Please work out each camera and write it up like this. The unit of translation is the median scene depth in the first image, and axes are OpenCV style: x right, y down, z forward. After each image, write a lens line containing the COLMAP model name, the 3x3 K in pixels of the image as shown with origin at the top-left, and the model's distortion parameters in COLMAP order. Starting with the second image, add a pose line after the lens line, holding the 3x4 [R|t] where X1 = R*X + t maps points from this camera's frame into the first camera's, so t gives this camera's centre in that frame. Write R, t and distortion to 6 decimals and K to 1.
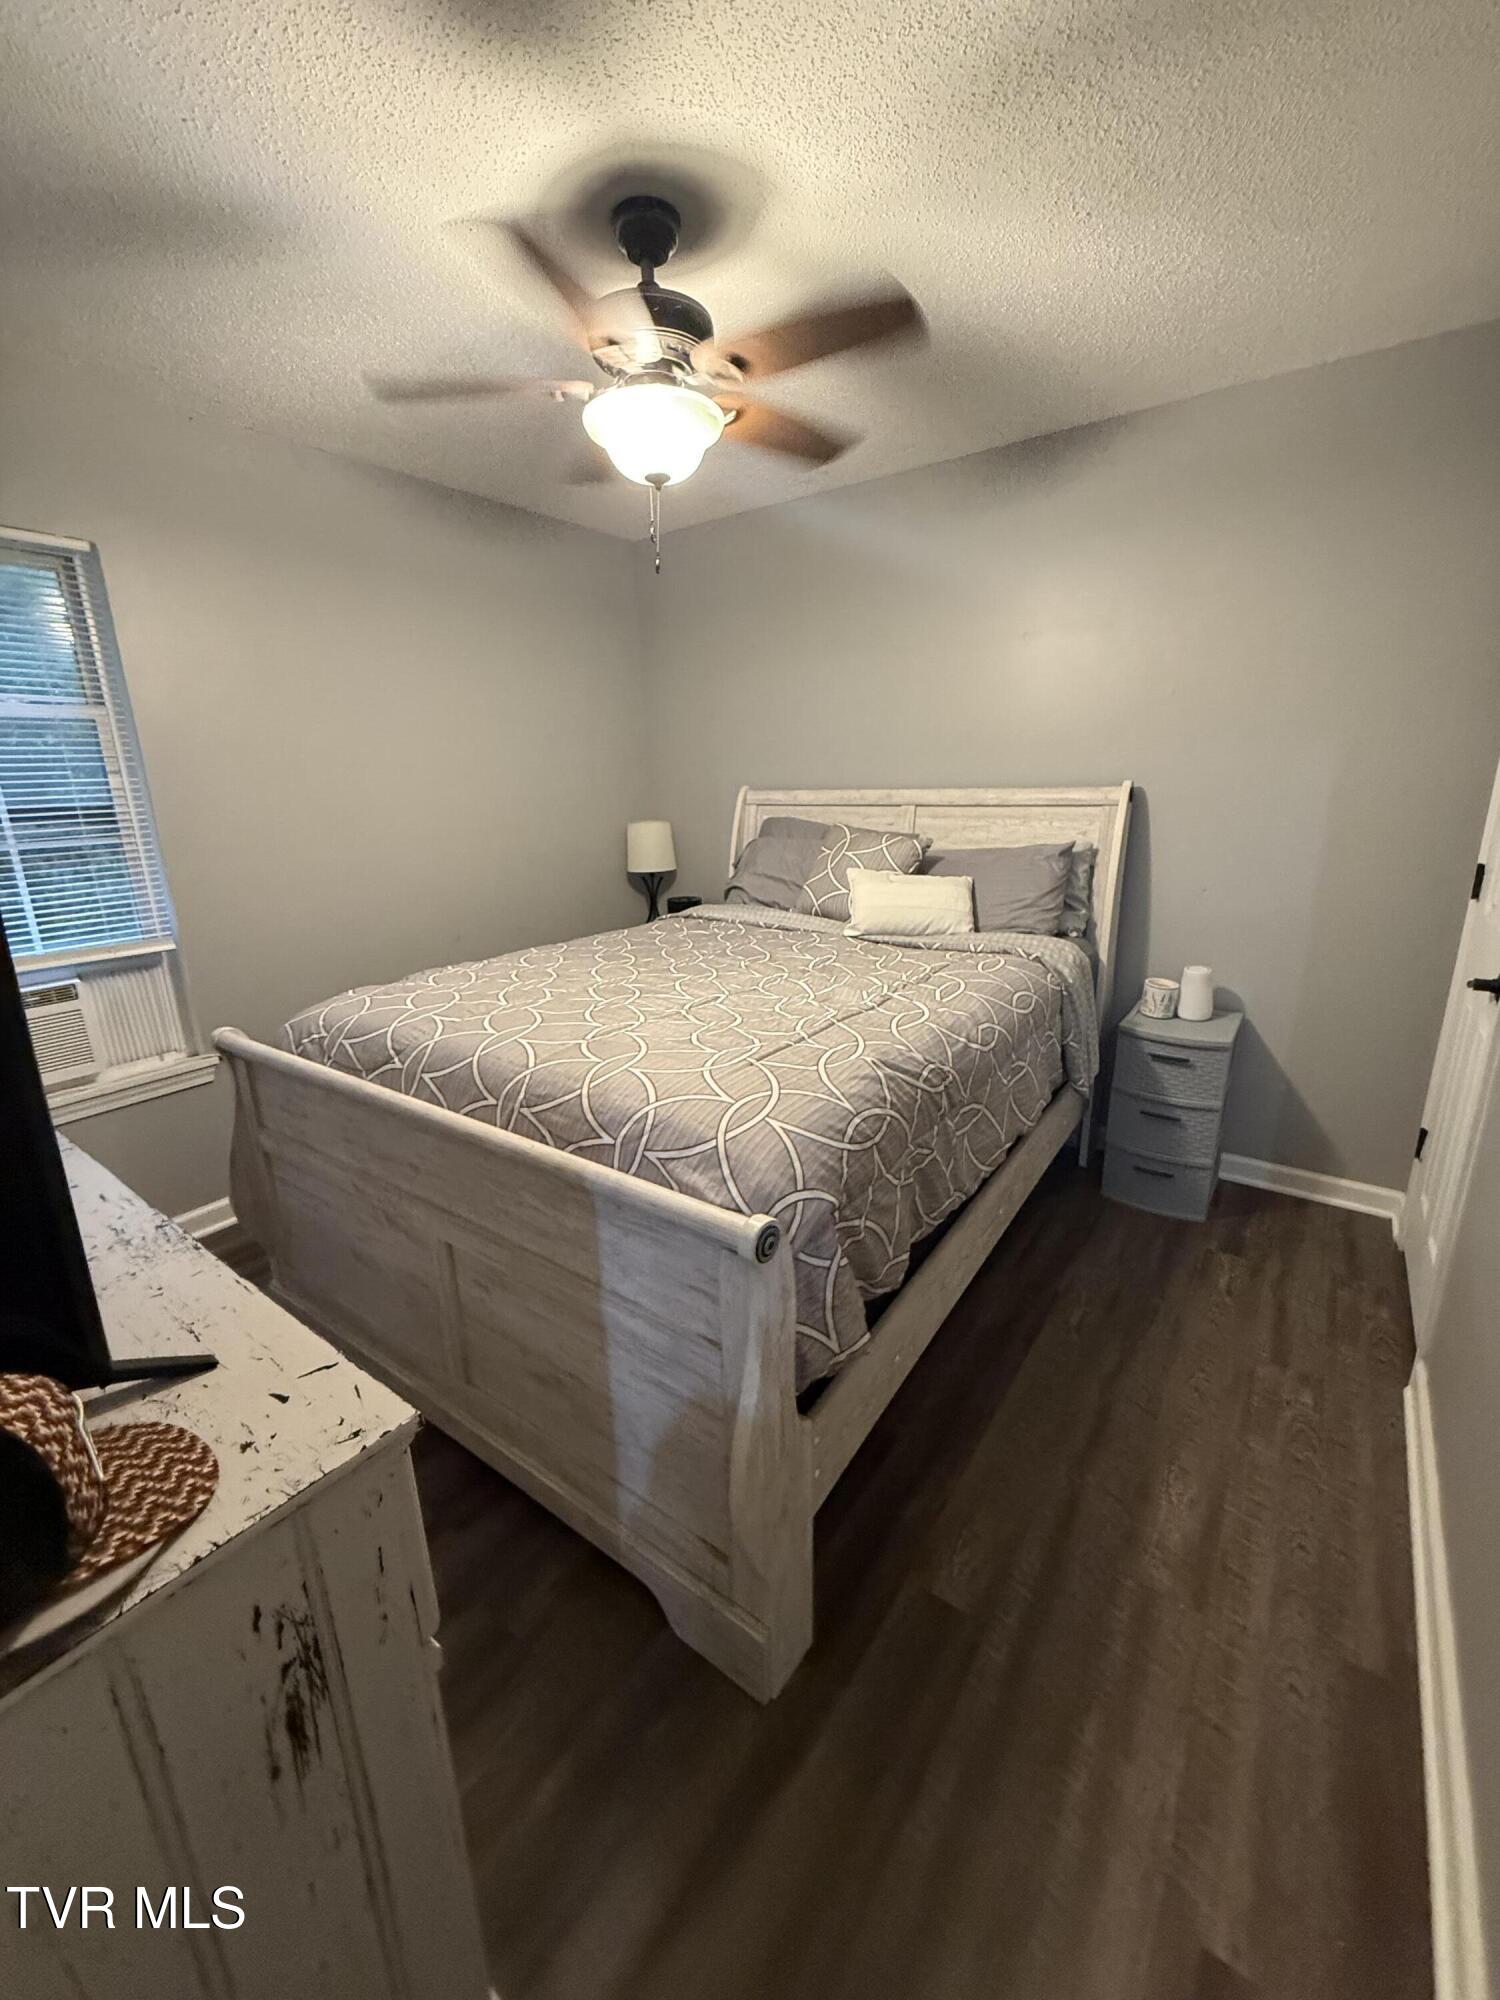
lens RADIAL K [[799.1, 0, 753.3], [0, 799.1, 994.6], [0, 0, 1]] dist [-0.001233, 0.000219]
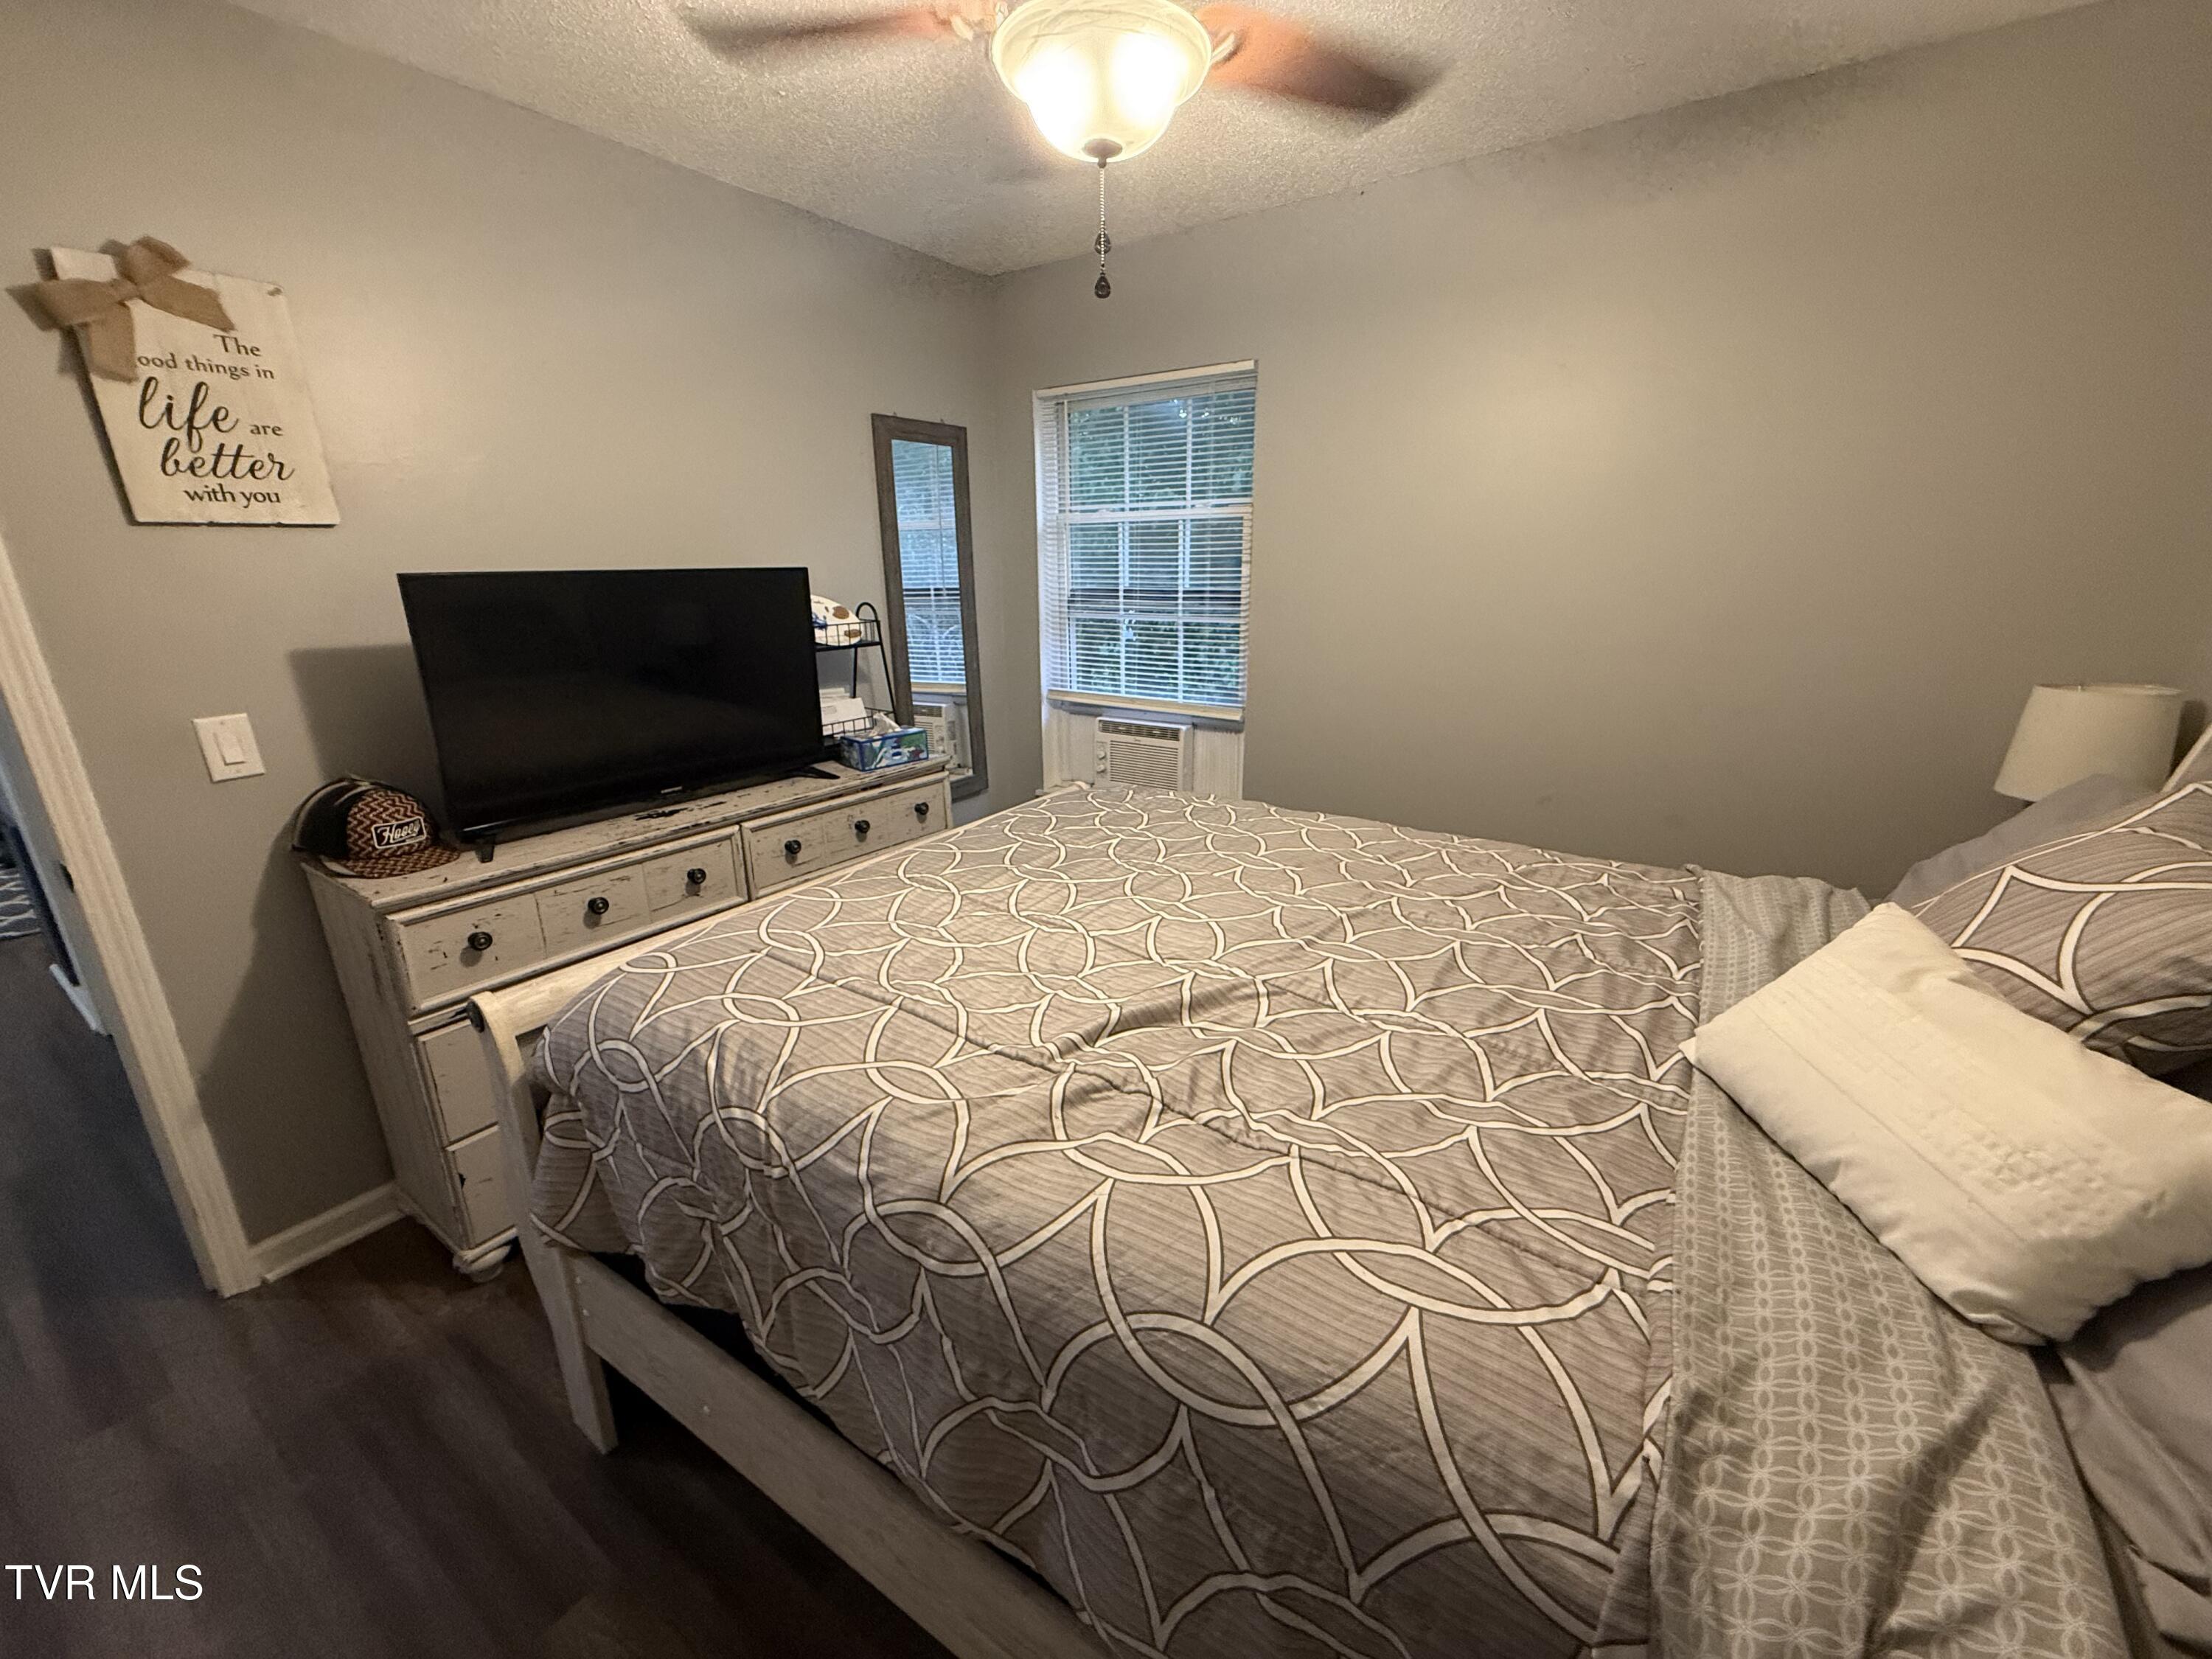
lens RADIAL K [[883.8, 0, 1101.8], [0, 883.8, 827.9], [0, 0, 1]] dist [-0.001233, 0.000219]
pose [[0.023512, 0.311980, -0.949798, 0.672596], [-0.254018, 0.920744, 0.296149, -0.318110], [0.966914, 0.234303, 0.100897, 0.964149]]
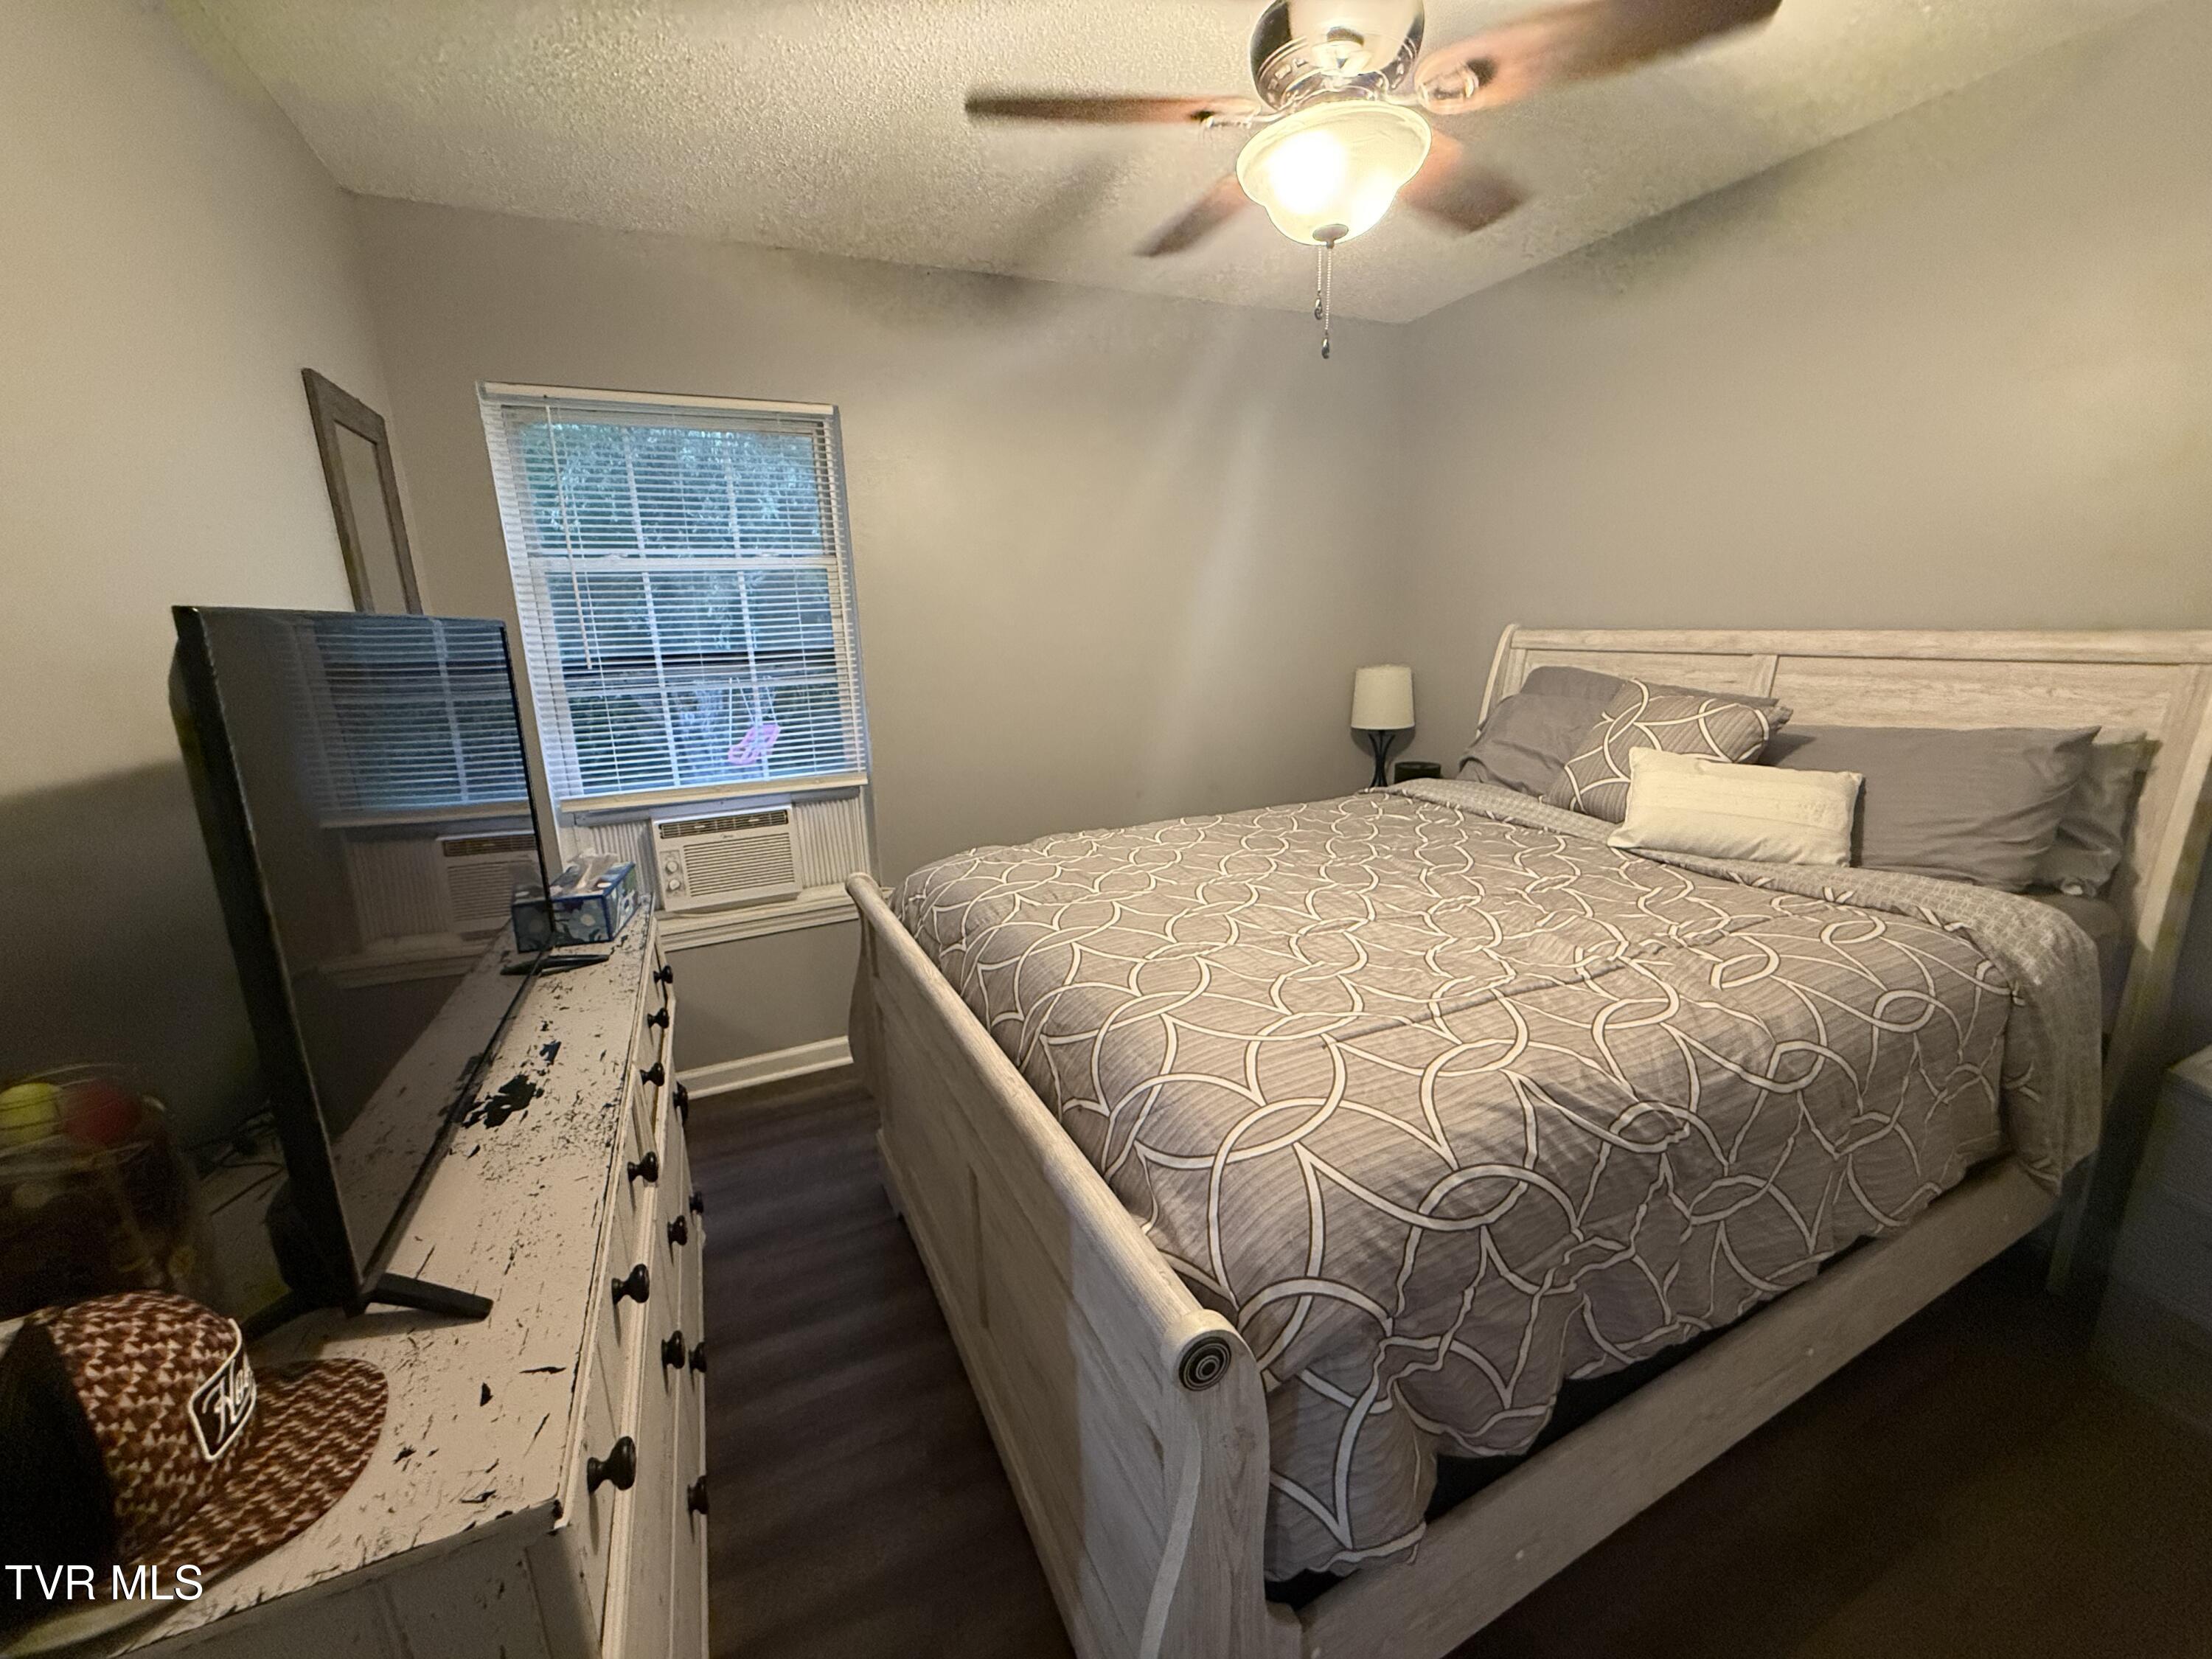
lens RADIAL K [[883.8, 0, 1101.8], [0, 883.8, 827.9], [0, 0, 1]] dist [-0.001233, 0.000219]
pose [[0.871402, 0.108697, -0.478376, 0.137573], [-0.116390, 0.993110, 0.013642, -0.069497], [0.476562, 0.043791, 0.878049, 0.176007]]
